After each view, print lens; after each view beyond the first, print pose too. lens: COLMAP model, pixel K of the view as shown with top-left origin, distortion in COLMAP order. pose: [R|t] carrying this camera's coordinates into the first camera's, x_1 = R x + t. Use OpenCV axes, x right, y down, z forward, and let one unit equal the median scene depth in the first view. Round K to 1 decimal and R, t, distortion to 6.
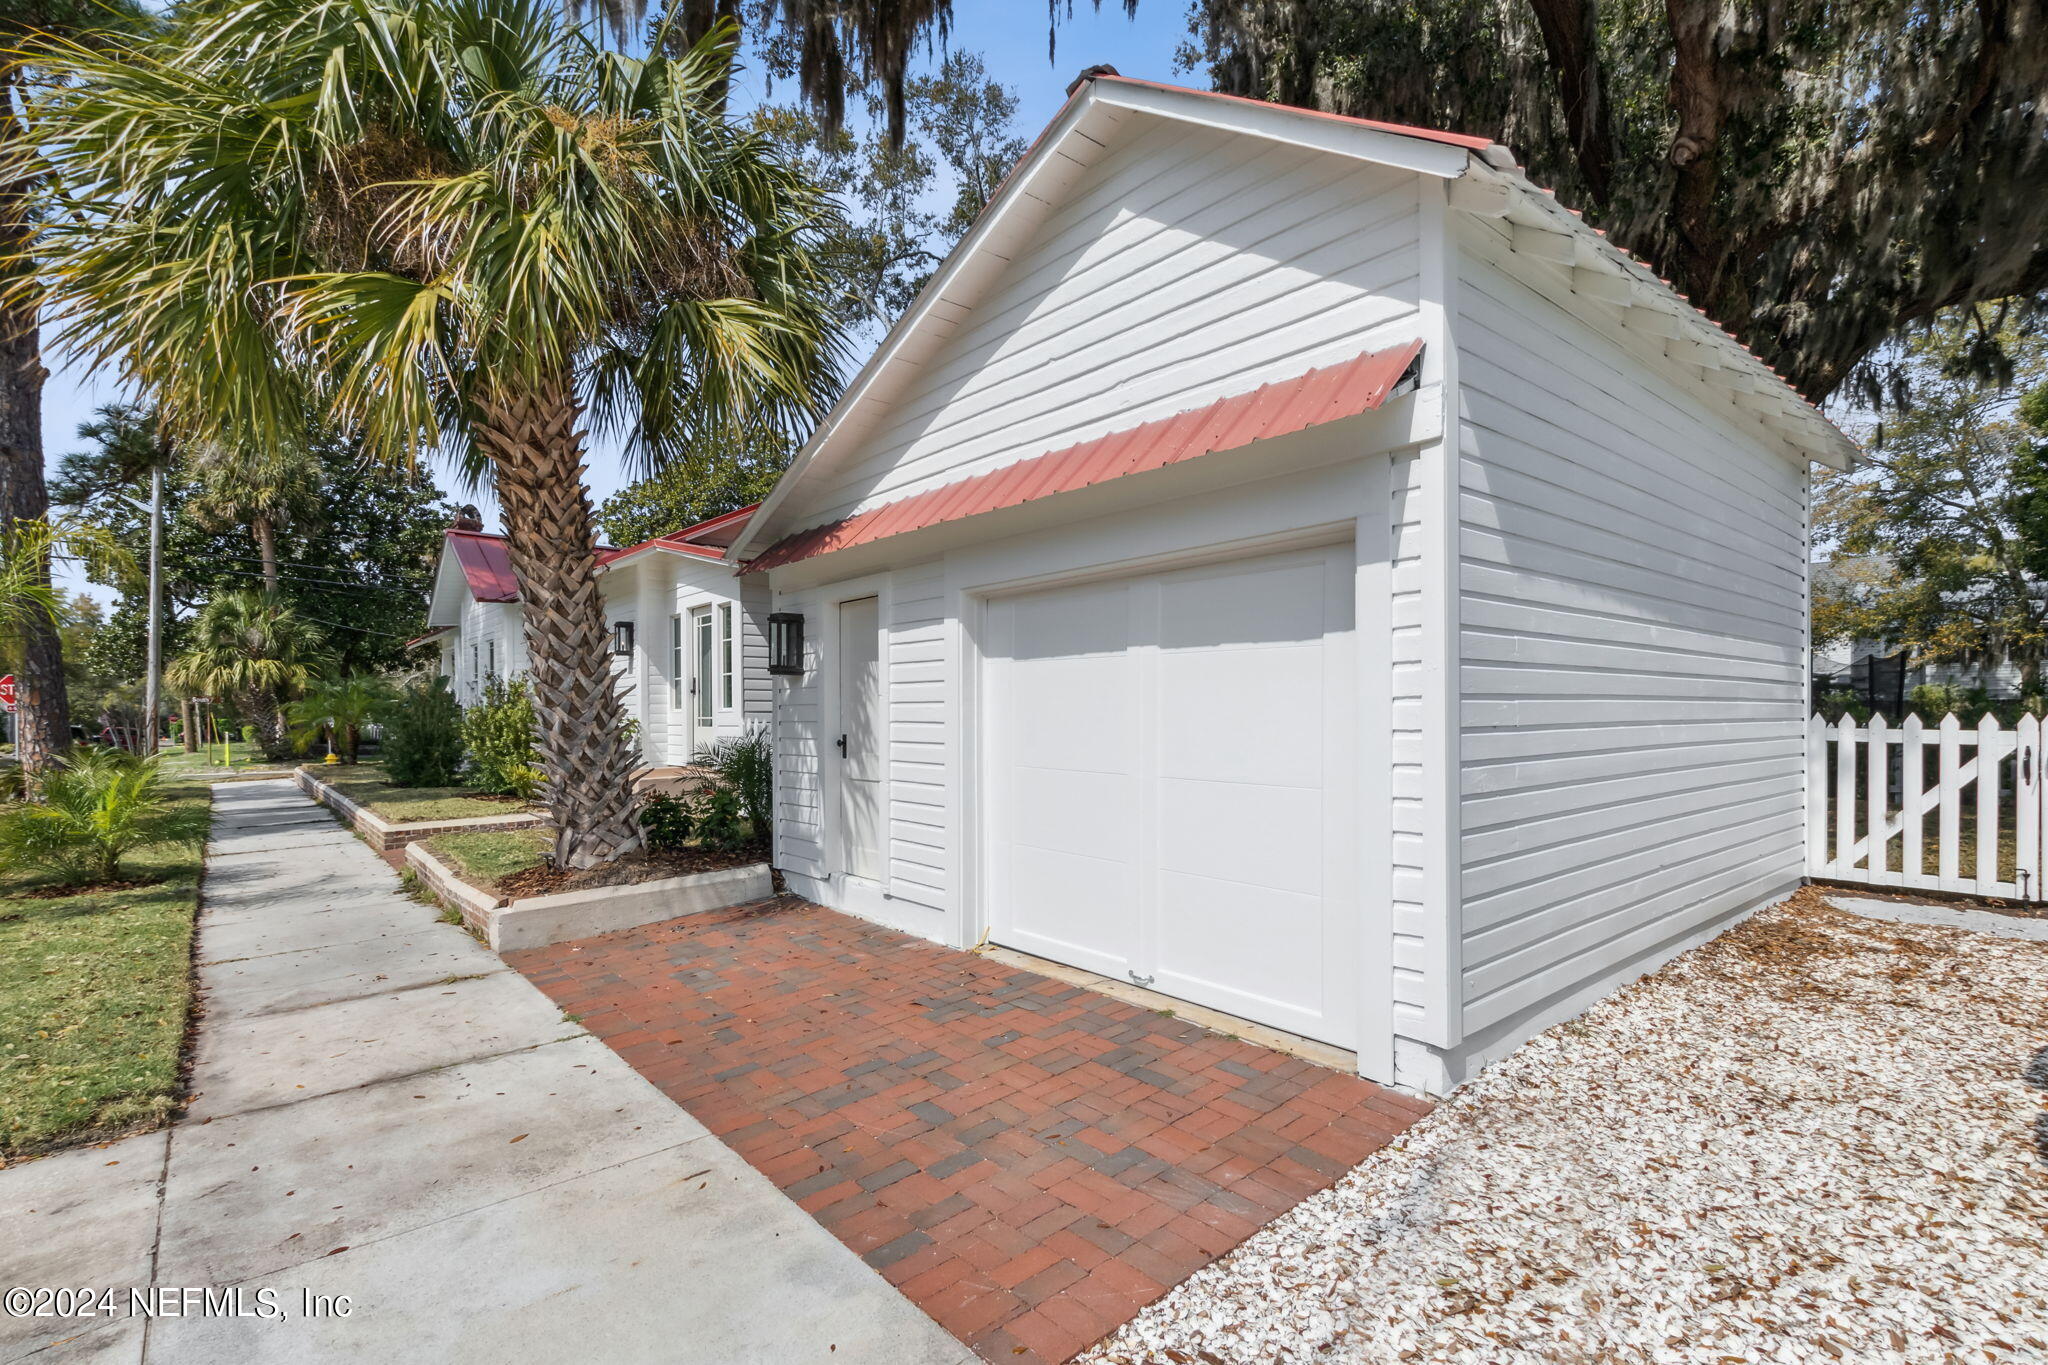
lens RADIAL K [[949.5, 0, 1025.4], [0, 949.5, 722.2], [0, 0, 1]] dist [0.000210, 0.000077]
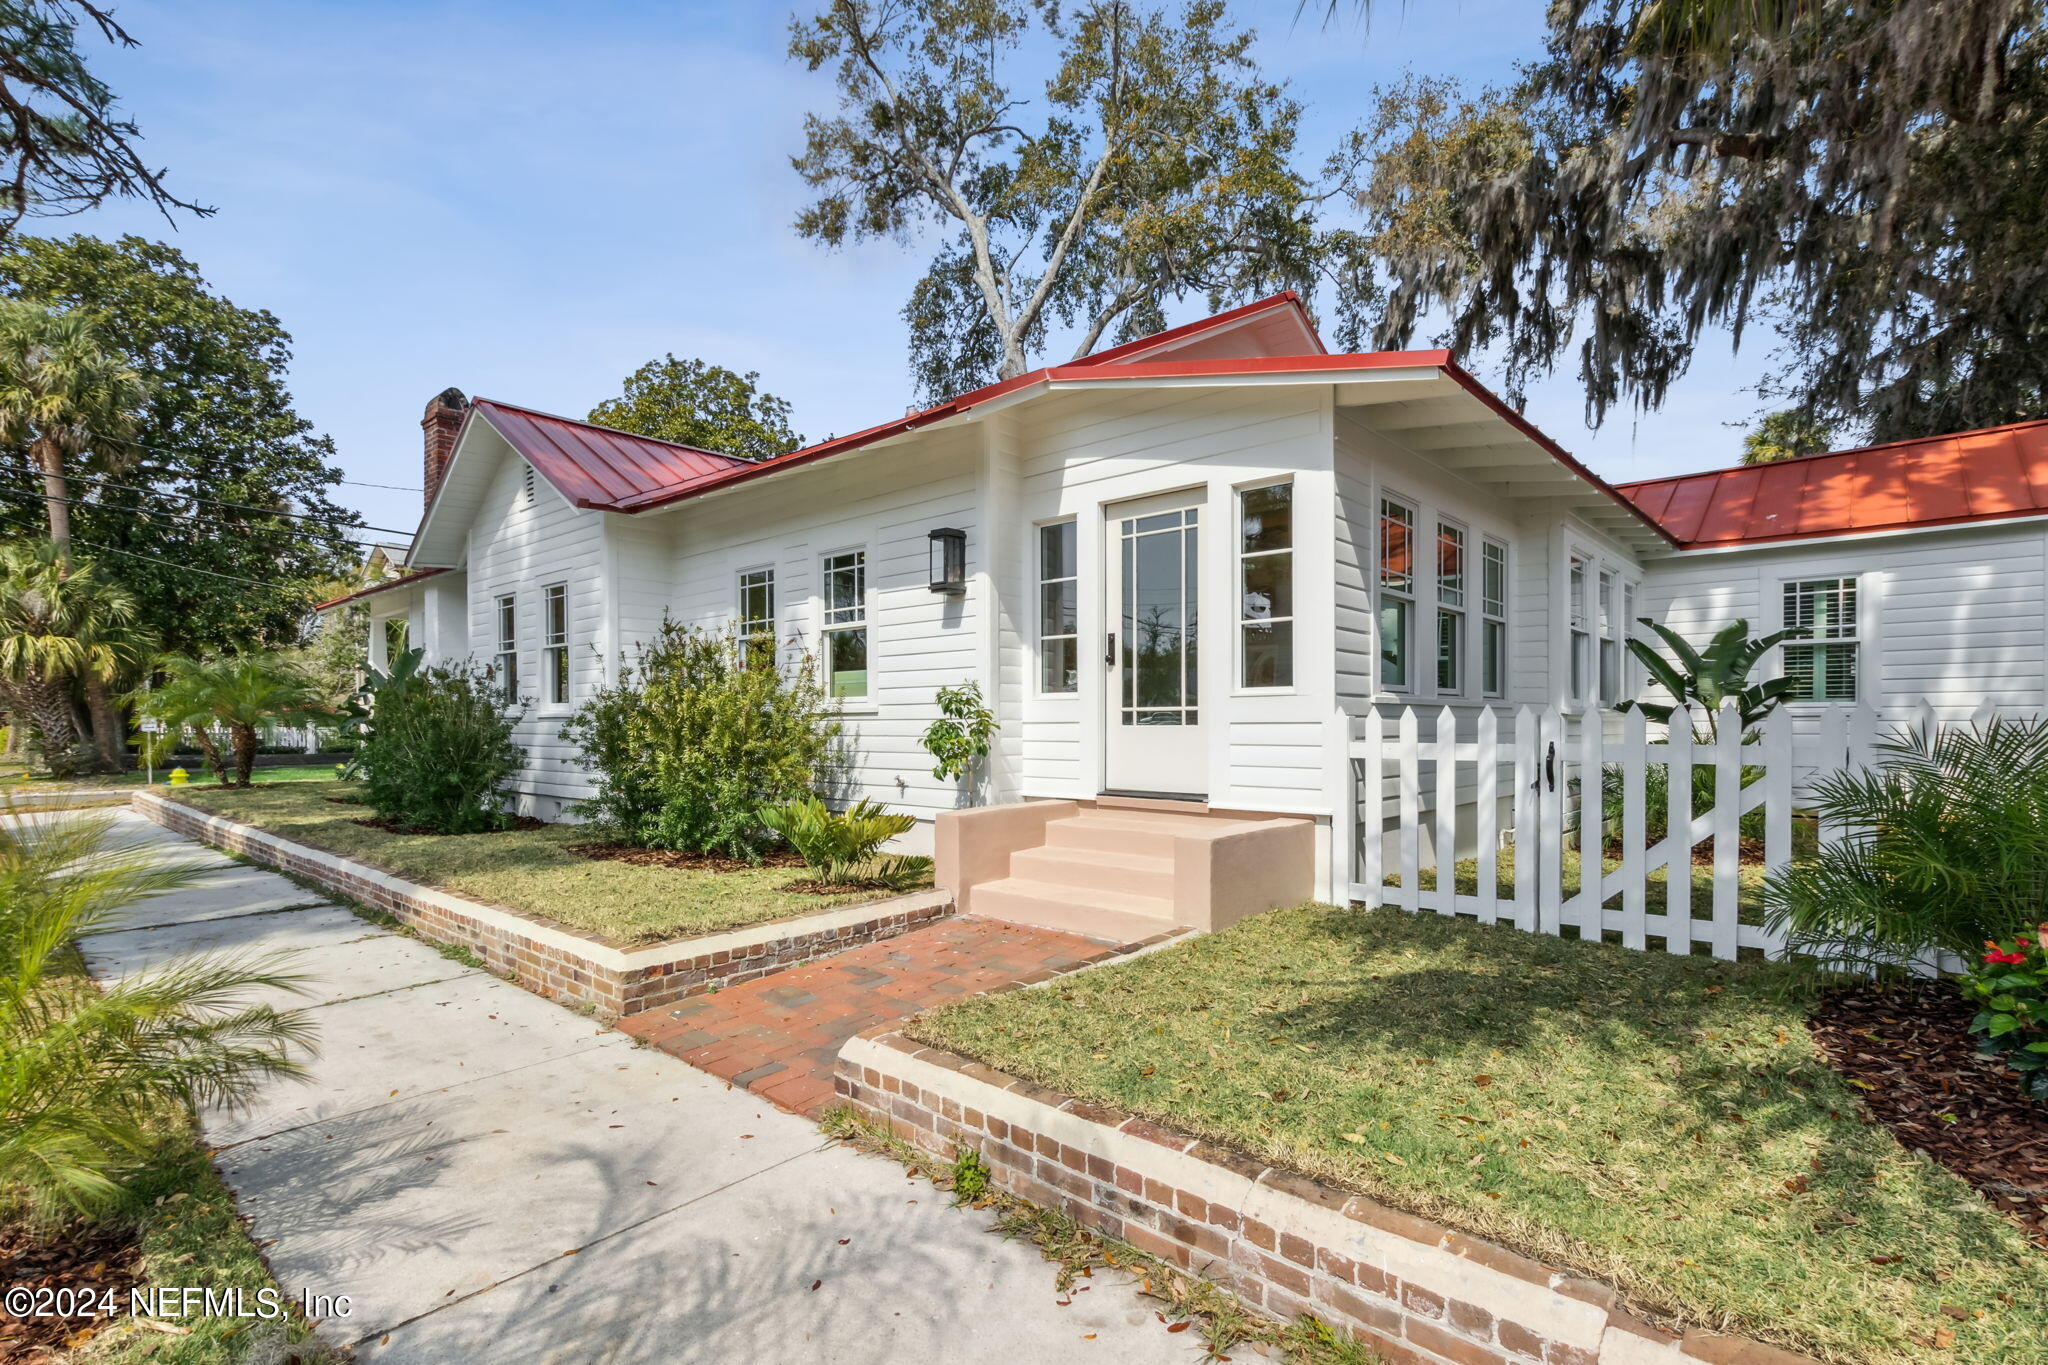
lens RADIAL K [[960.7, 0, 1024.4], [0, 960.7, 731.9], [0, 0, 1]] dist [-0.001143, -0.000045]
pose [[0.989442, -0.000049, 0.144929, -0.843412], [-0.000612, 0.999990, 0.004516, 0.011487], [-0.144928, -0.004557, 0.989432, 0.835231]]
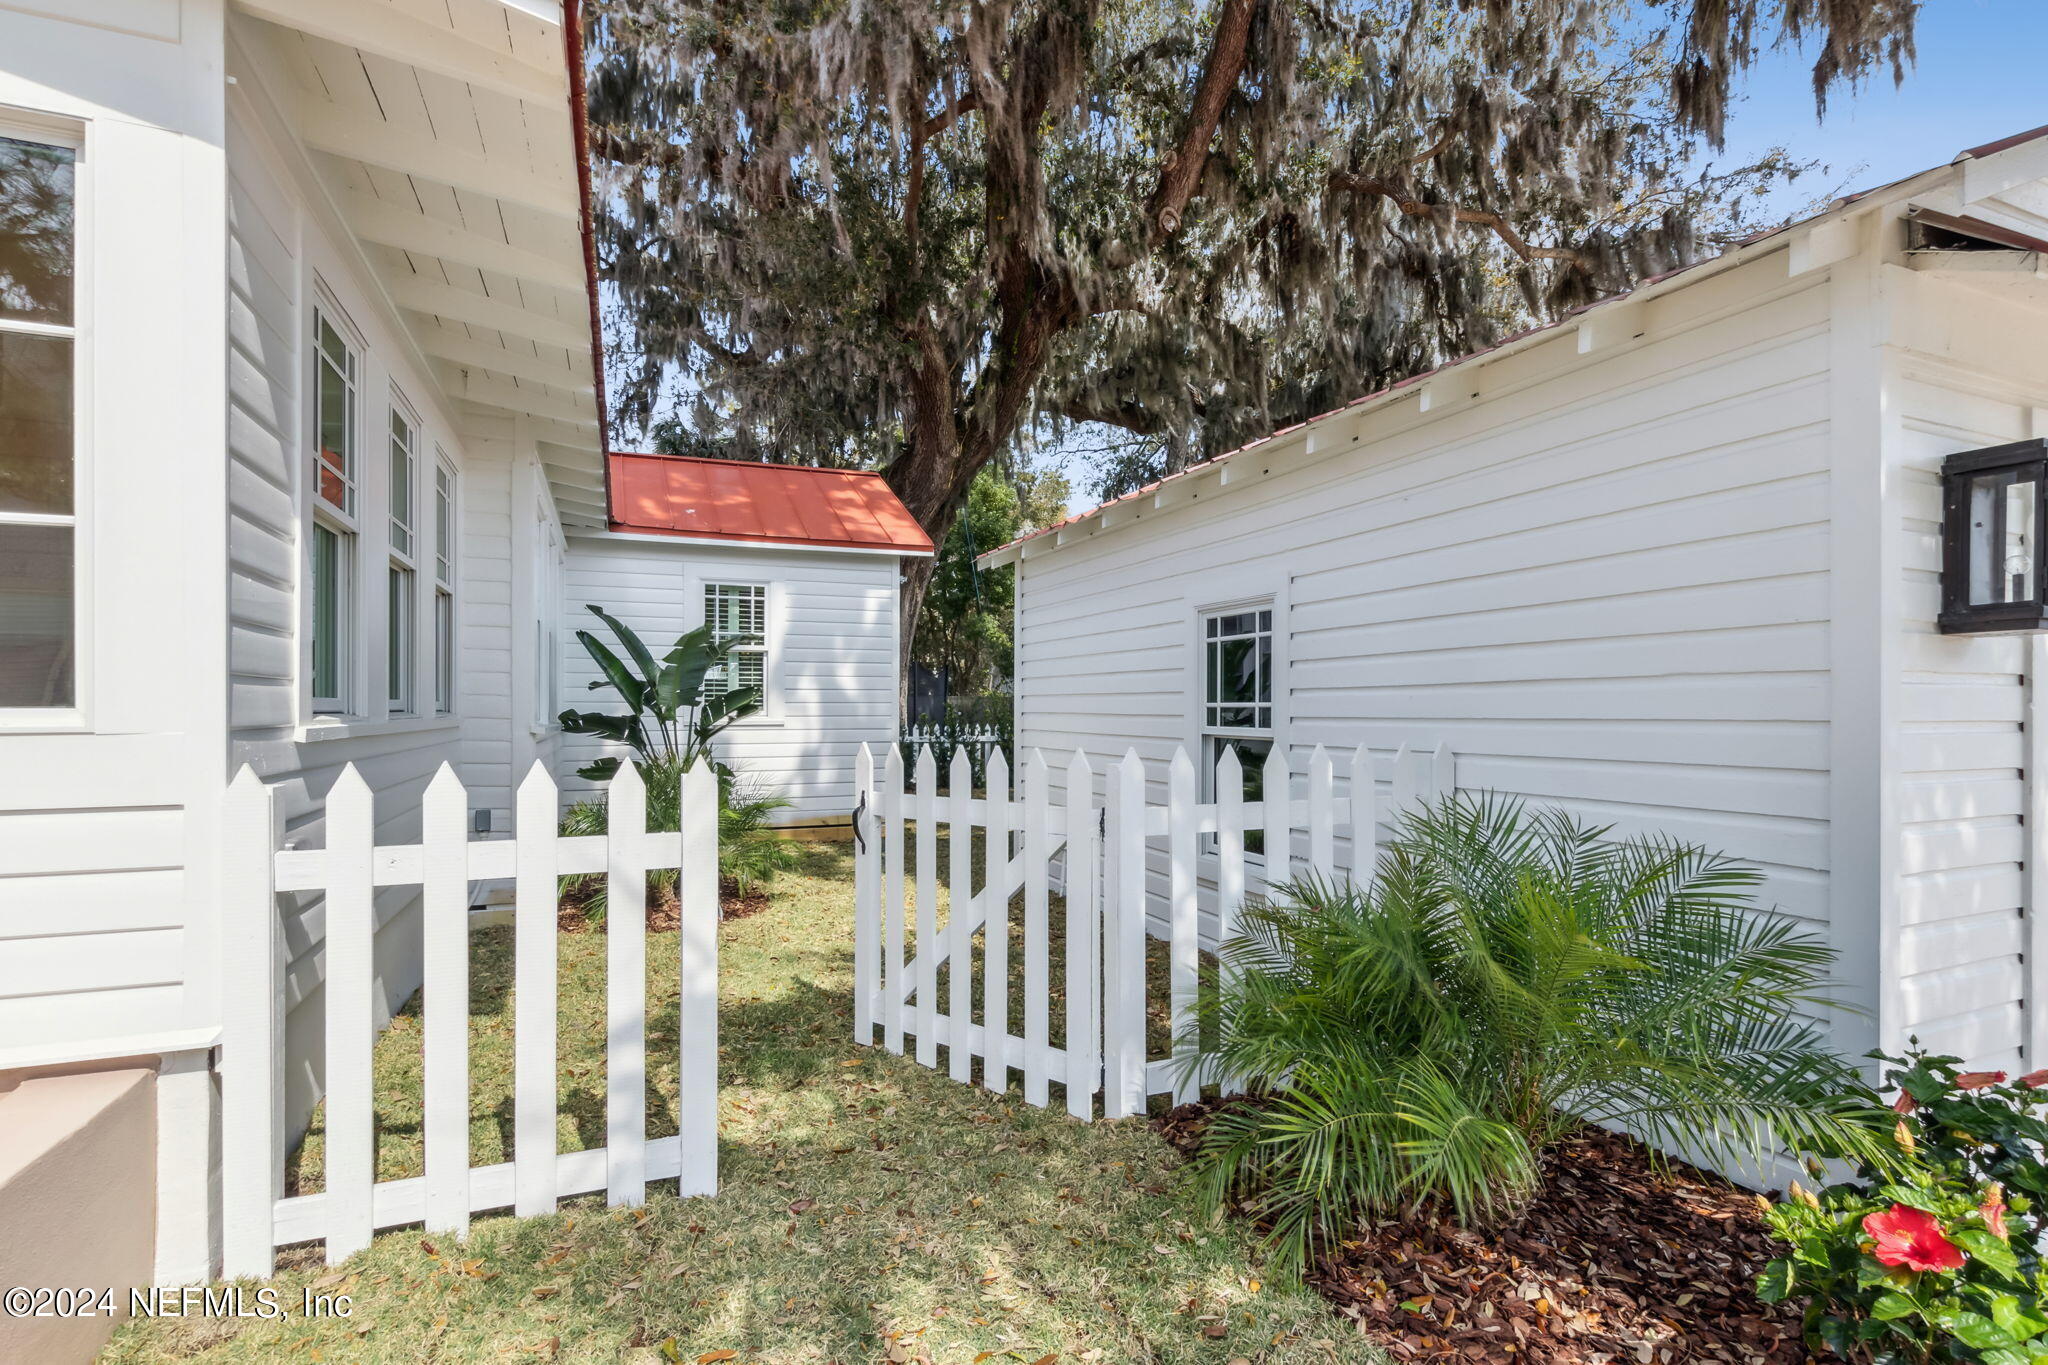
lens RADIAL K [[968.5, 0, 1023.0], [0, 968.5, 709.1], [0, 0, 1]] dist [0.001623, -0.001521]
pose [[0.288298, 0.001791, 0.957539, -0.699214], [0.000611, 0.999998, -0.002055, -0.022977], [-0.957540, 0.001178, 0.288297, 1.247856]]
